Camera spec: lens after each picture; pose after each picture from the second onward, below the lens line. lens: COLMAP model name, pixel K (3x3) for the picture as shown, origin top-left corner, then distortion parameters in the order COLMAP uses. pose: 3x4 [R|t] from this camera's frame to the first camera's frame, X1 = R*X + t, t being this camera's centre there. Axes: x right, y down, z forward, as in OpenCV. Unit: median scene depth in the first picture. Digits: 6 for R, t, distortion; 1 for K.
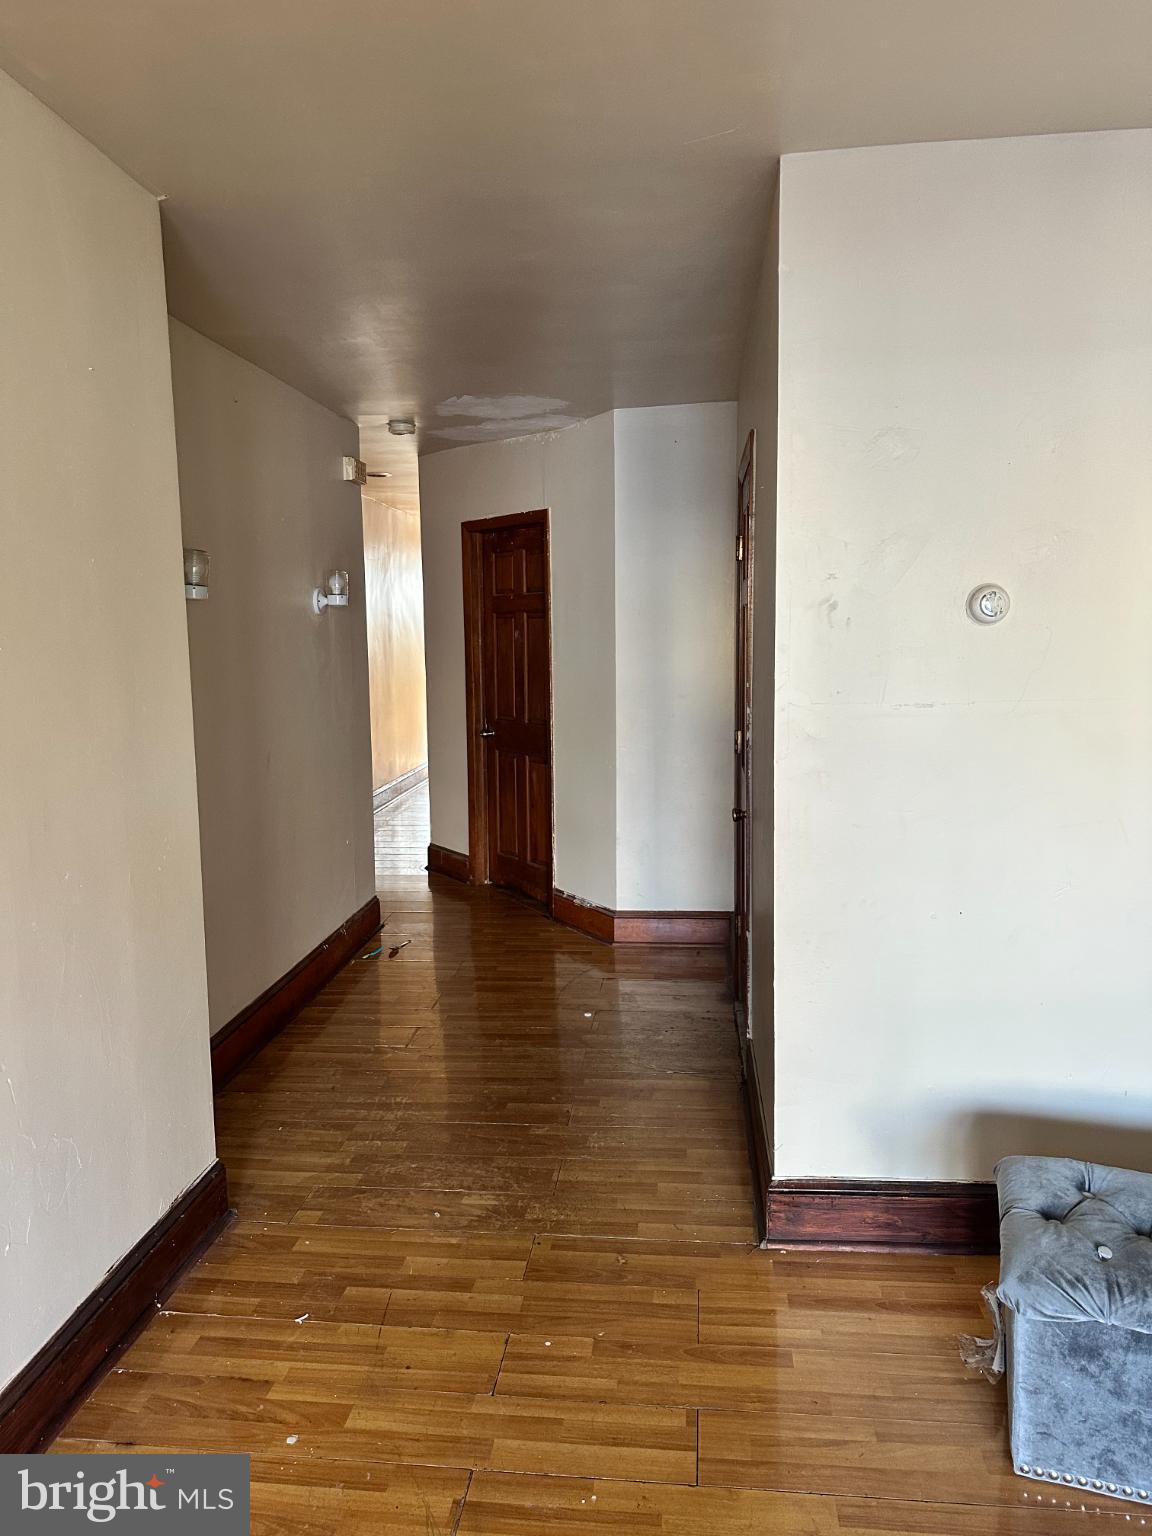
lens RADIAL K [[1089.5, 0, 576.6], [0, 1089.5, 748.7], [0, 0, 1]] dist [0.257706, -0.272404]
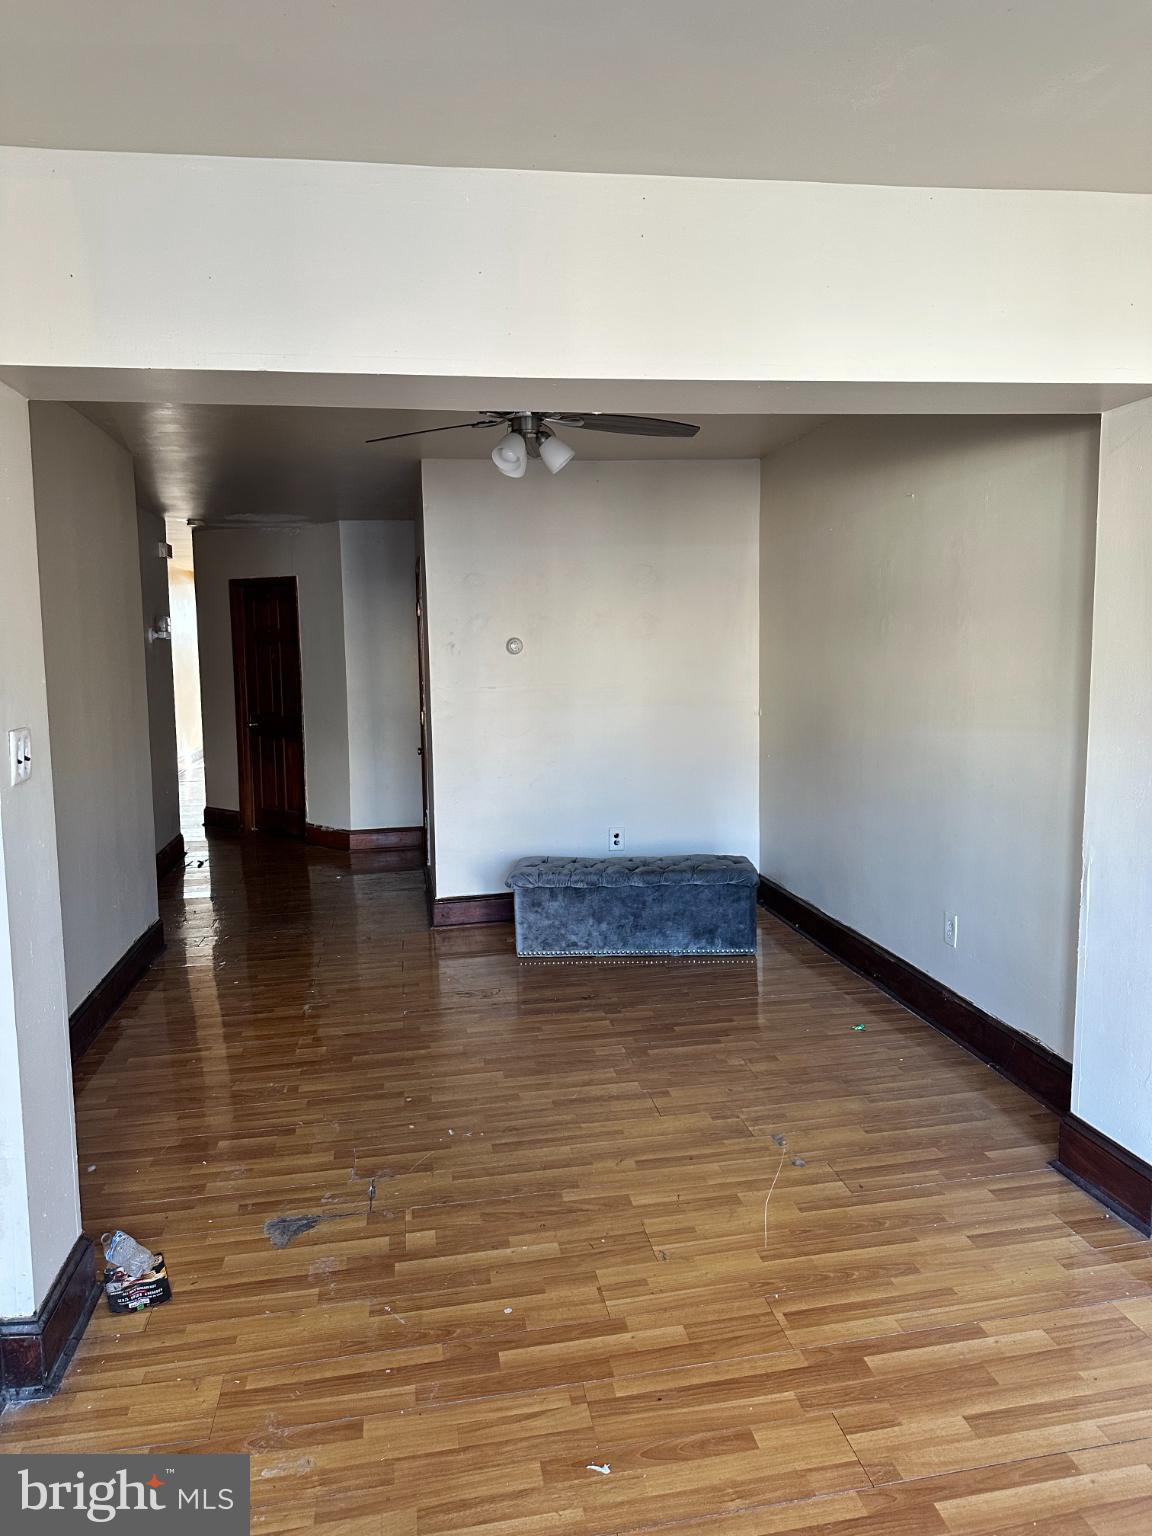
lens RADIAL K [[1066.5, 0, 576.6], [0, 1066.5, 763.8], [0, 0, 1]] dist [0.115256, -0.130714]
pose [[0.962529, -0.026412, 0.269890, -0.066092], [0.028014, 0.999605, -0.002085, 0.064035], [-0.269729, 0.009567, 0.962889, -0.594239]]
